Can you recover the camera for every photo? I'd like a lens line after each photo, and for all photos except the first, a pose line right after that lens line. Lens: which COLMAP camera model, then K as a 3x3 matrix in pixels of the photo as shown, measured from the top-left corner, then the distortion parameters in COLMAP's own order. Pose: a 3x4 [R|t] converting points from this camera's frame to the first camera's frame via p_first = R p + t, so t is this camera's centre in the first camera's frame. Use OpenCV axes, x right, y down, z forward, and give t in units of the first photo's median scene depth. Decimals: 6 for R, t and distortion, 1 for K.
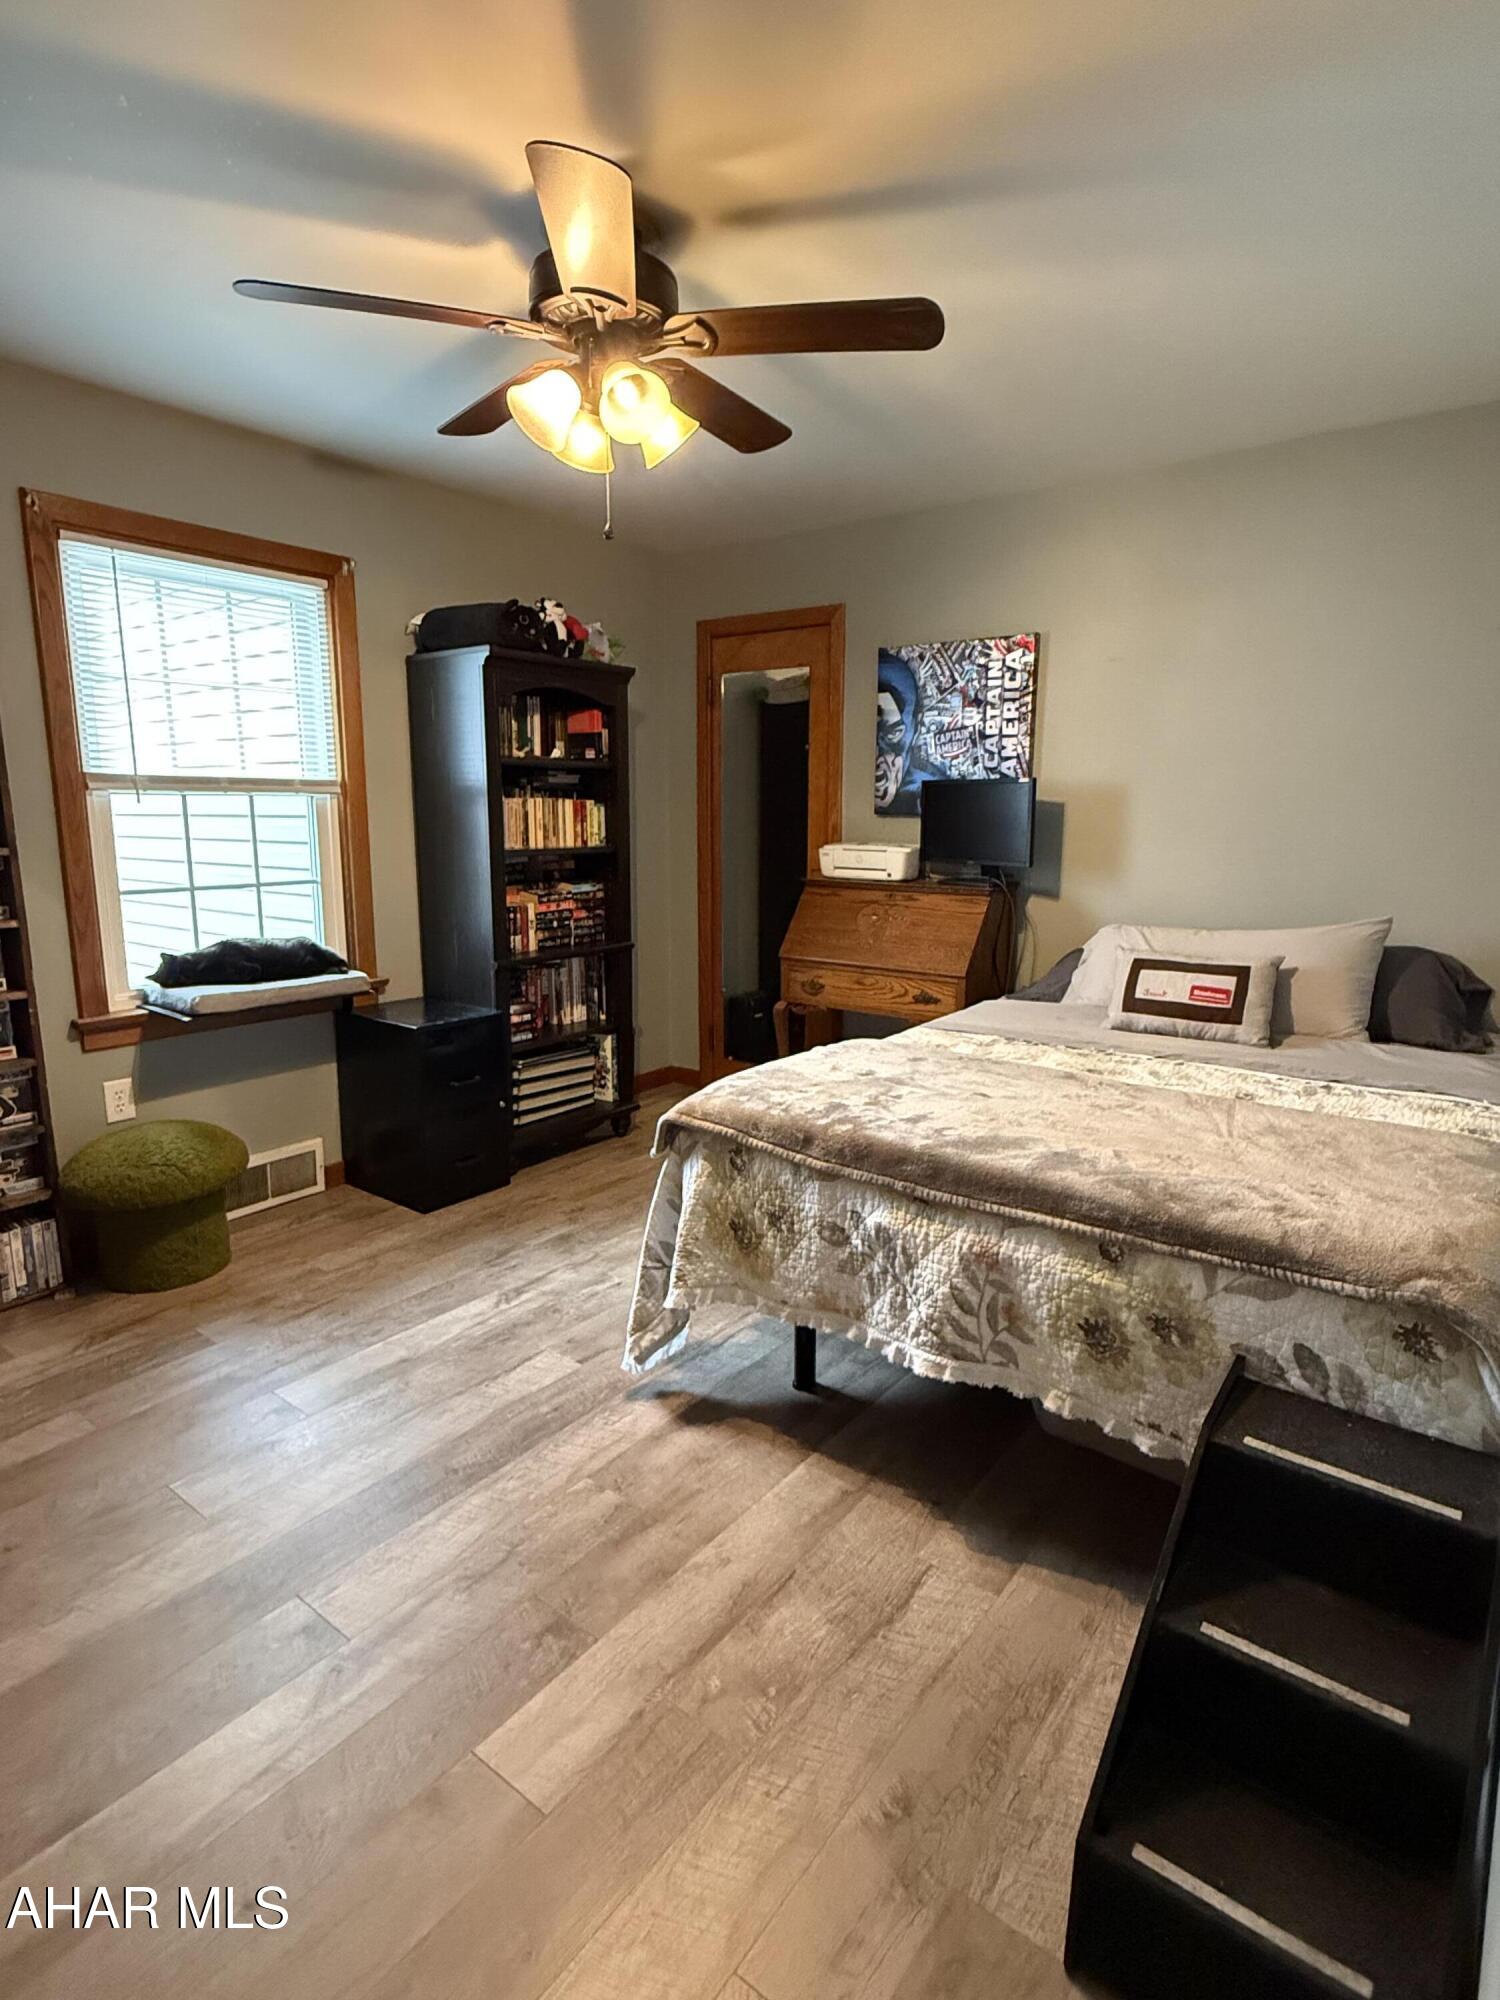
lens RADIAL K [[1041.9, 0, 747.4], [0, 1041.9, 1000.4], [0, 0, 1]] dist [-0.002394, 0.000911]
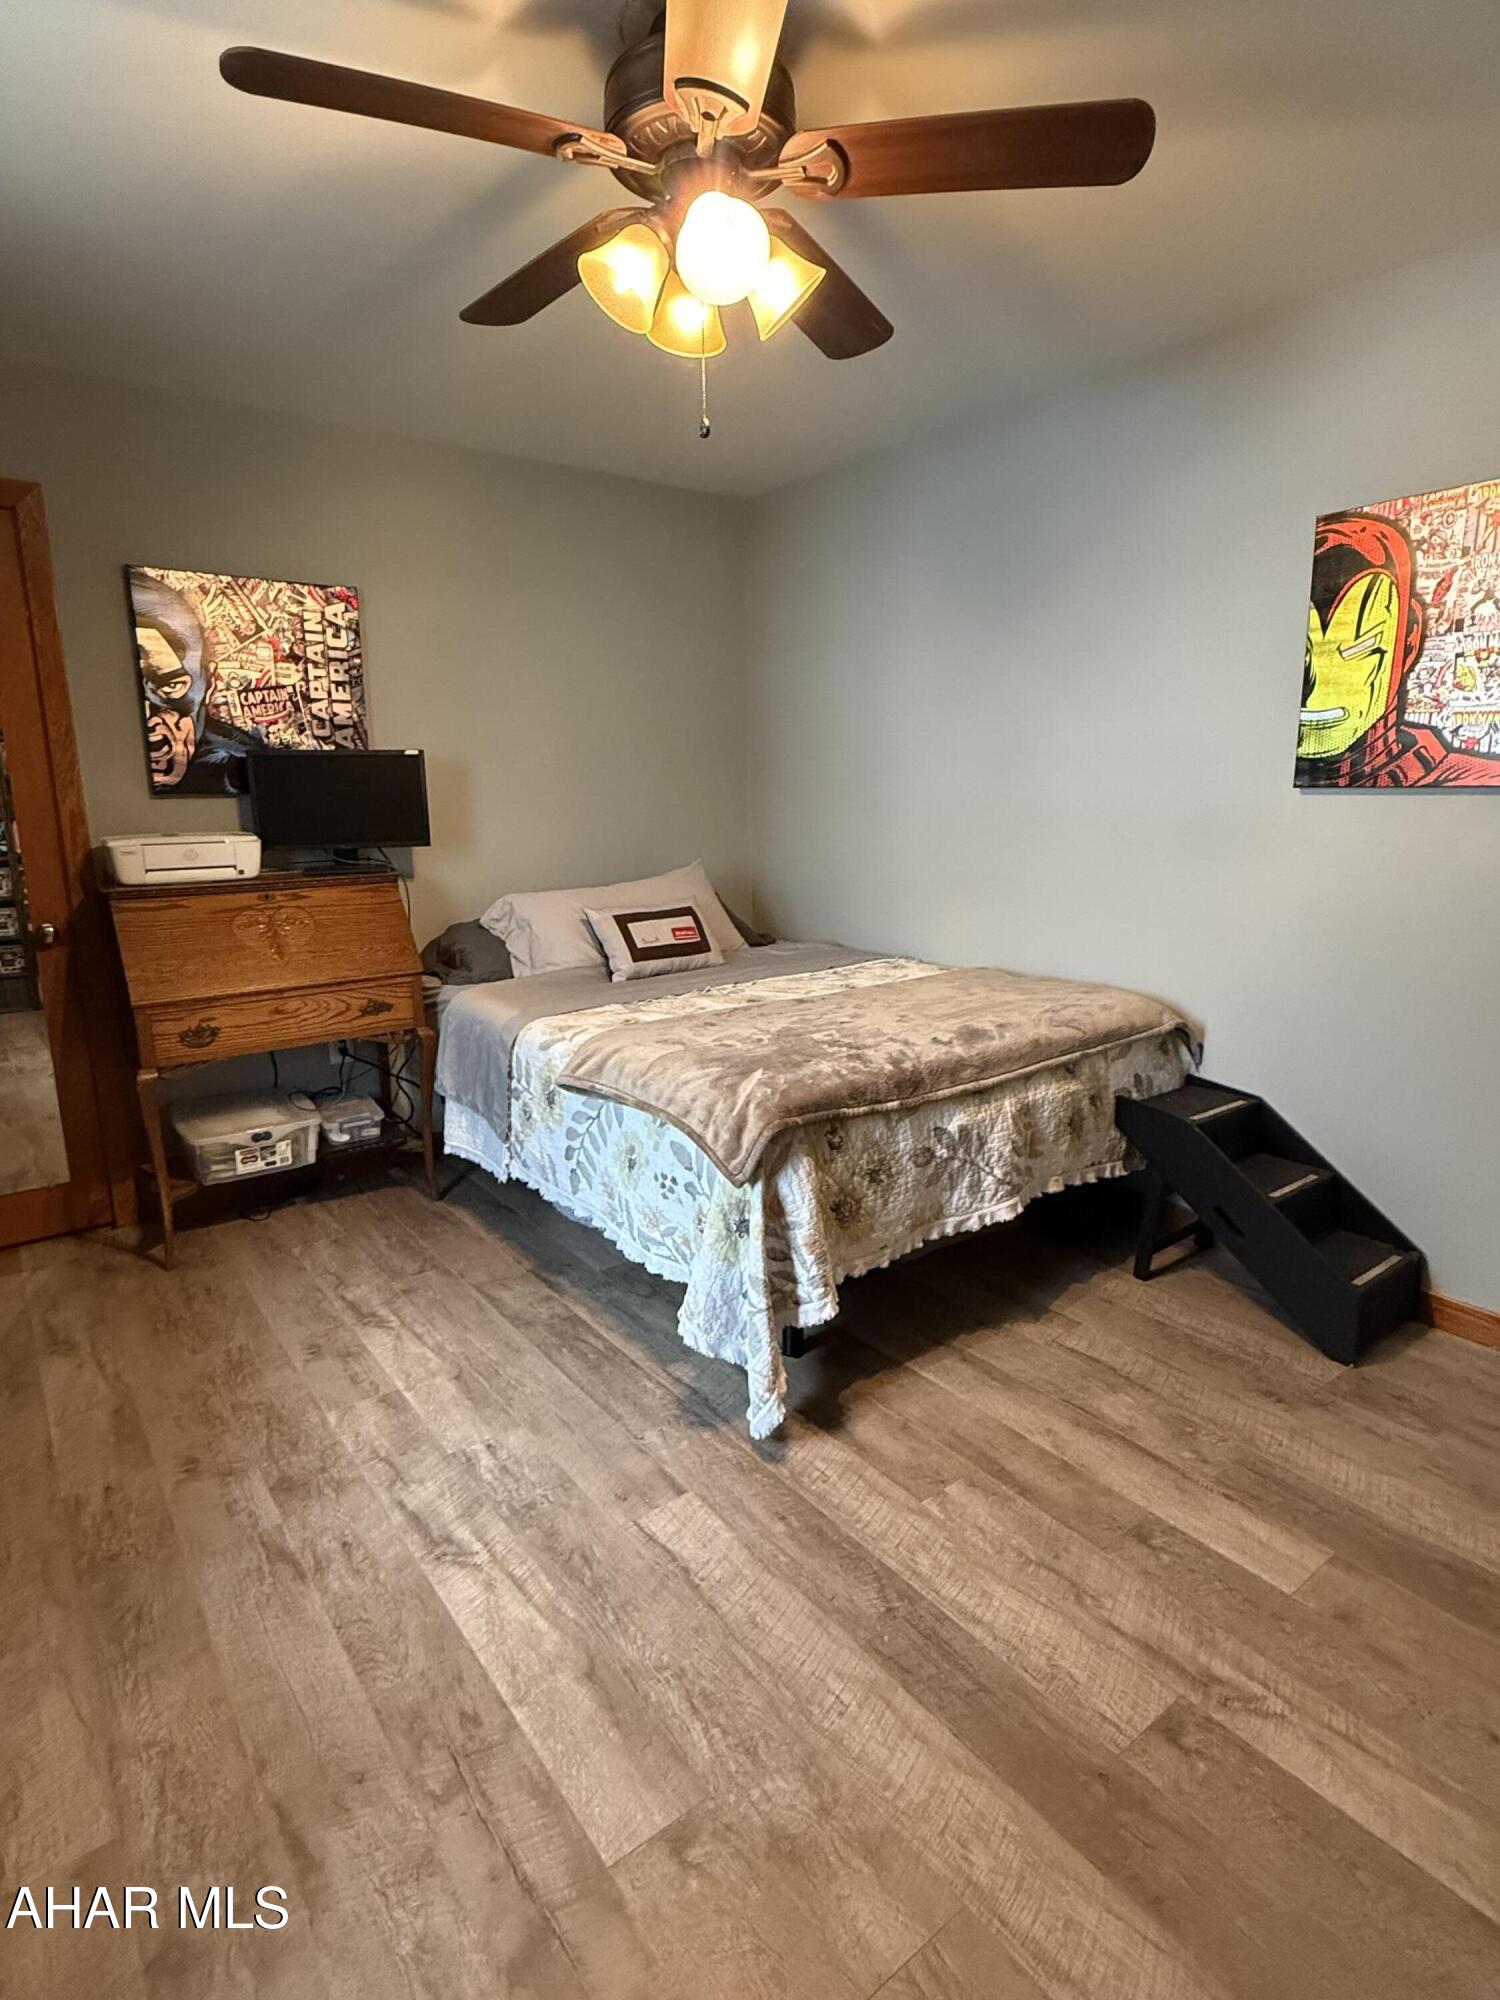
lens RADIAL K [[1041.9, 0, 747.2], [0, 1041.9, 1001.6], [0, 0, 1]] dist [-0.002394, 0.000911]
pose [[0.261258, -0.206089, 0.943012, -0.734780], [0.187662, 0.969146, 0.159810, -0.113965], [-0.946851, 0.135216, 0.291872, 0.612650]]
